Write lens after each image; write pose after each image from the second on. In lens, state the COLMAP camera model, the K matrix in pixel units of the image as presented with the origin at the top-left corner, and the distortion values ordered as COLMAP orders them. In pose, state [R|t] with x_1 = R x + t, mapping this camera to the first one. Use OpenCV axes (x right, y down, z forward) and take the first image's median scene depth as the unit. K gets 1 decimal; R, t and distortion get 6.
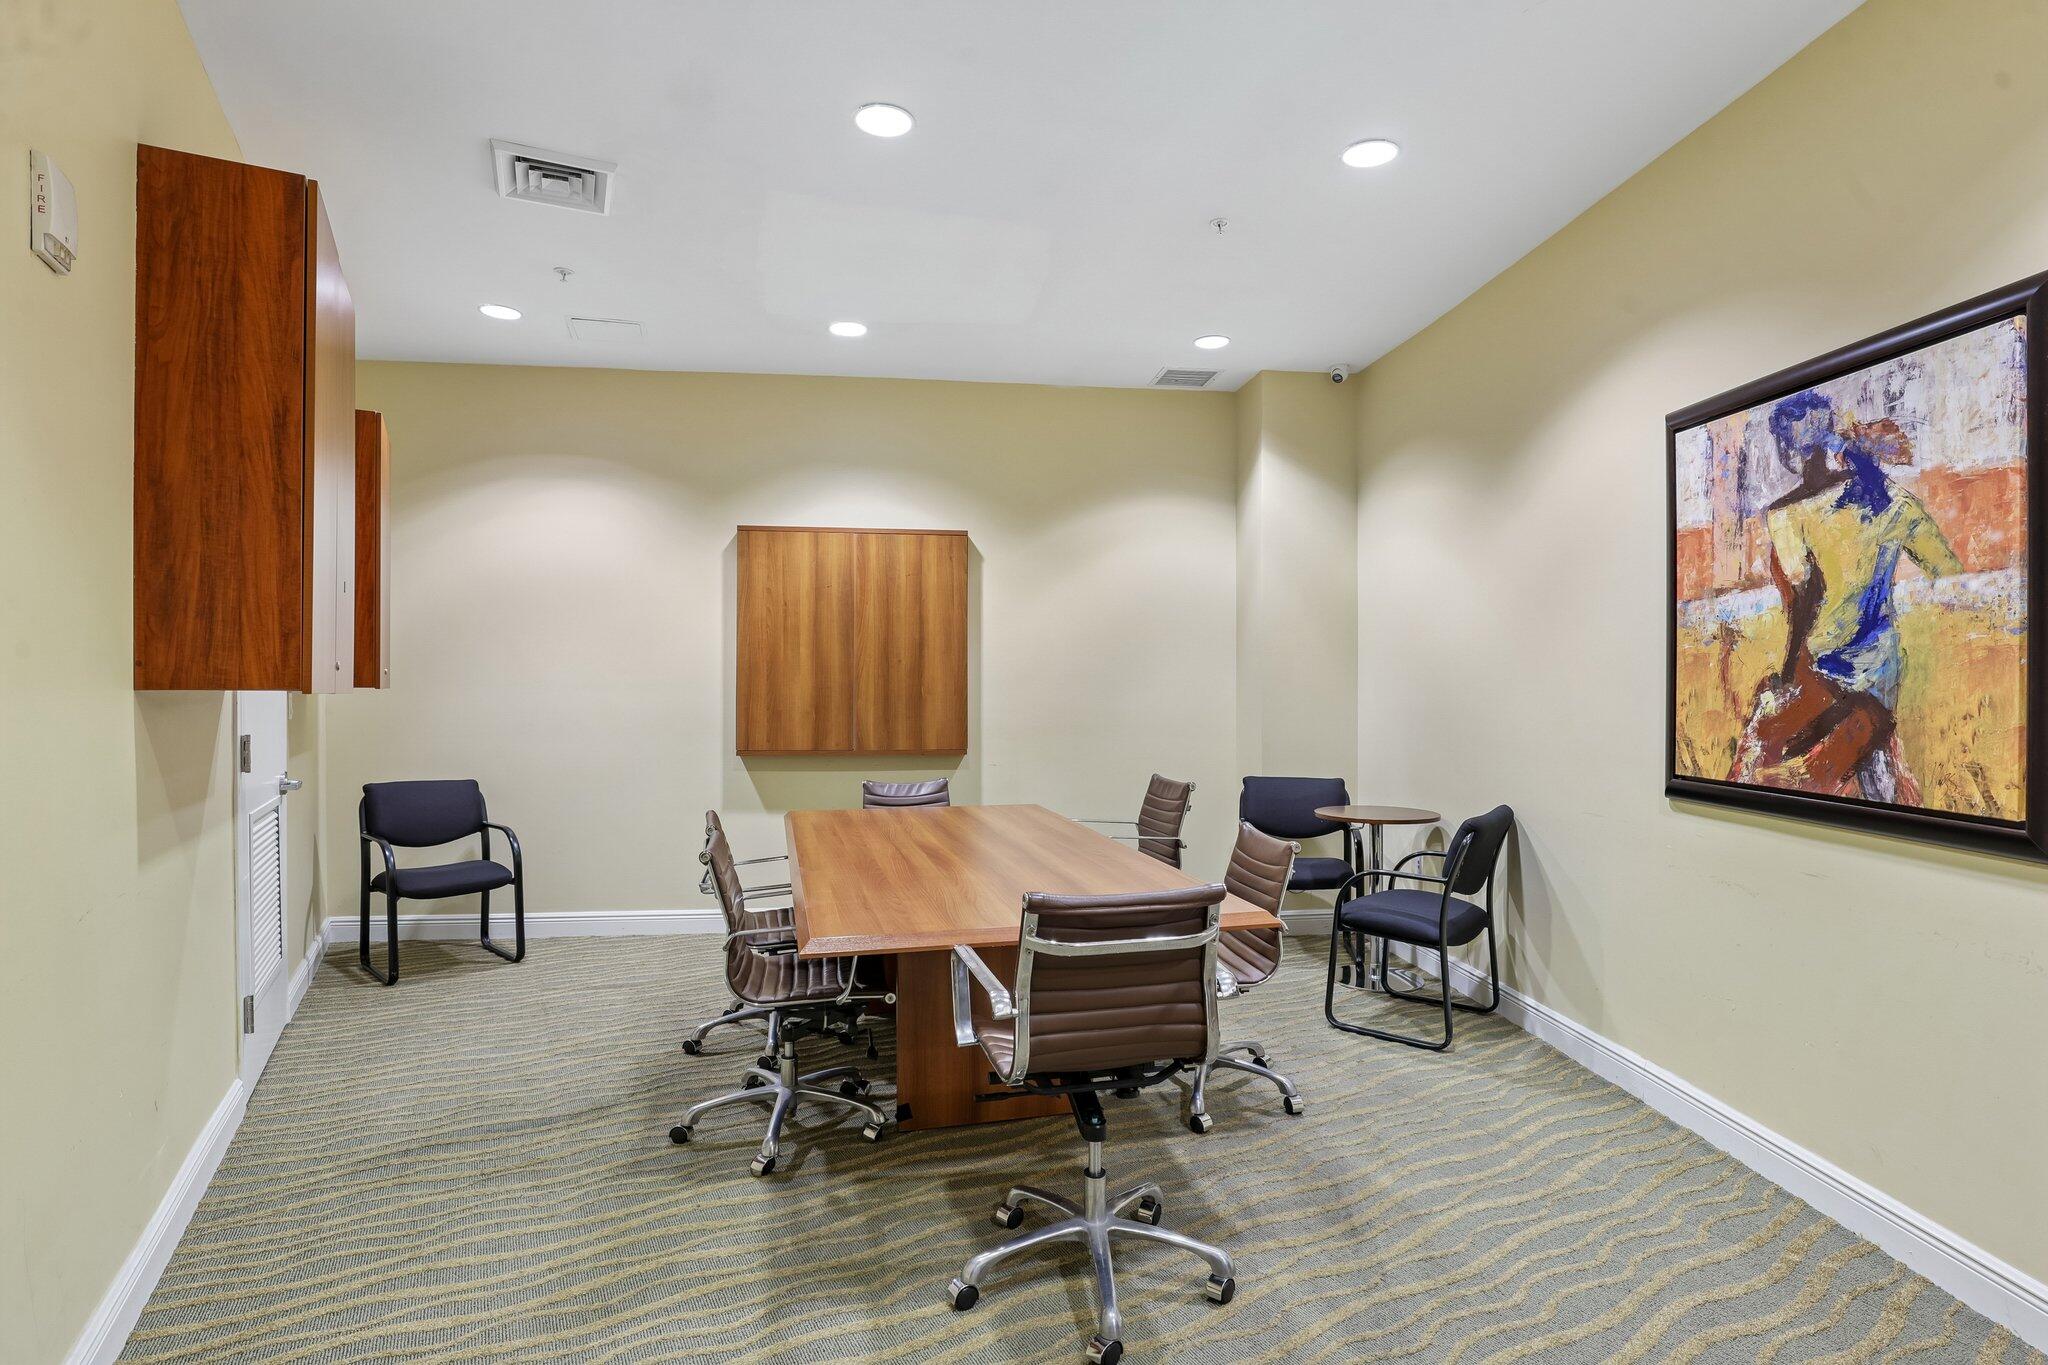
lens RADIAL K [[1030.6, 0, 1024.0], [0, 1030.6, 682.5], [0, 0, 1]] dist [-0.018451, 0.001917]
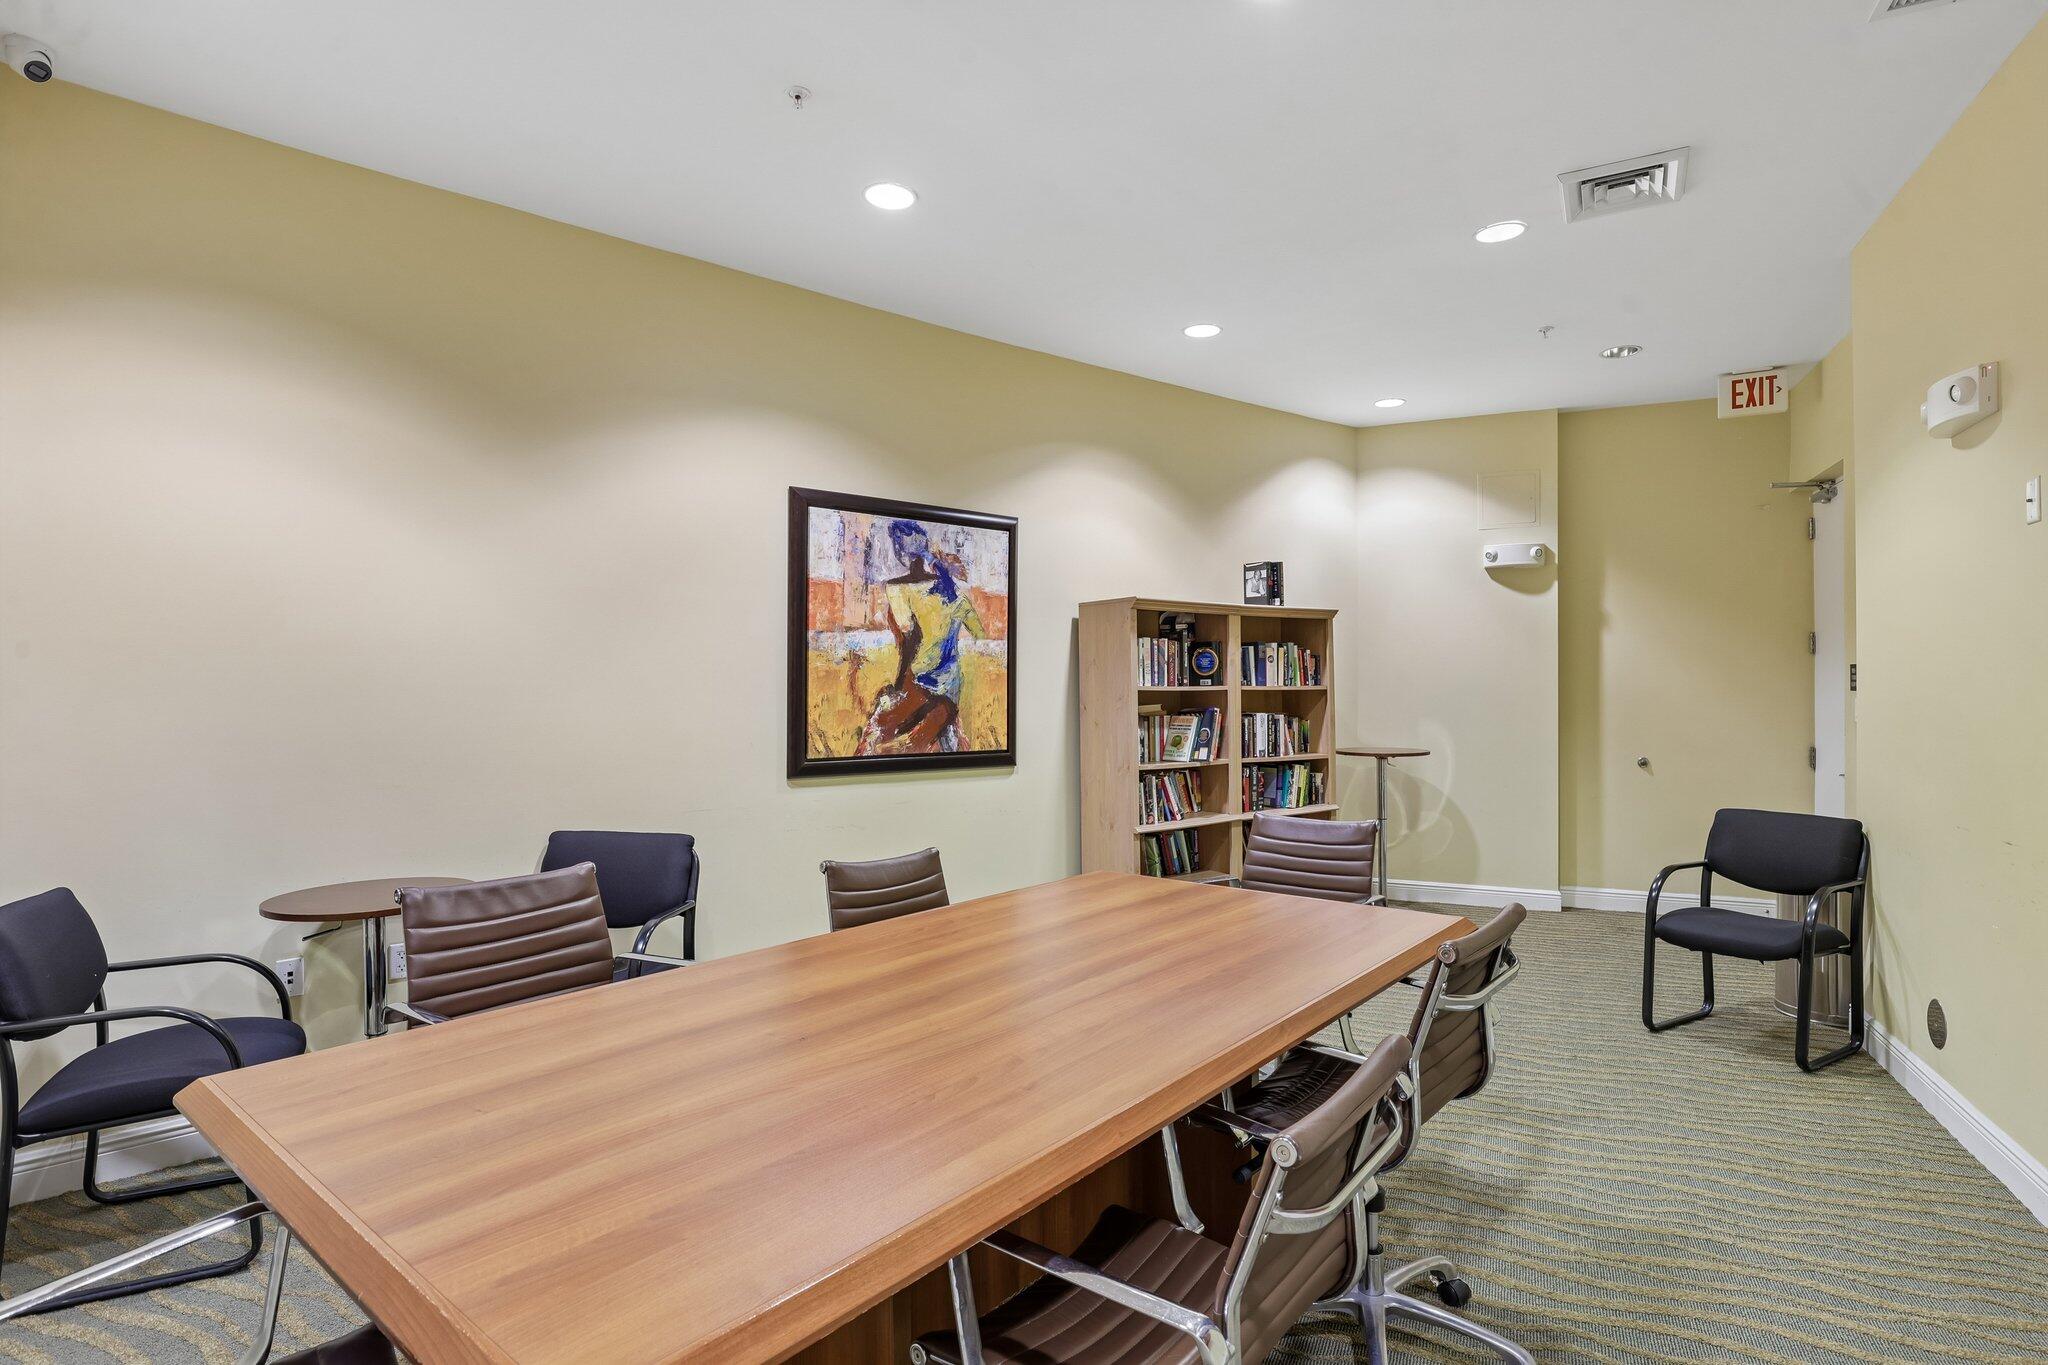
lens RADIAL K [[1030.6, 0, 1024.0], [0, 1030.6, 682.5], [0, 0, 1]] dist [-0.018451, 0.001917]
pose [[-0.594230, 0.003166, 0.804289, -0.698673], [0.001262, 0.999995, -0.003004, -0.006840], [-0.804294, -0.000770, -0.594231, 1.766085]]
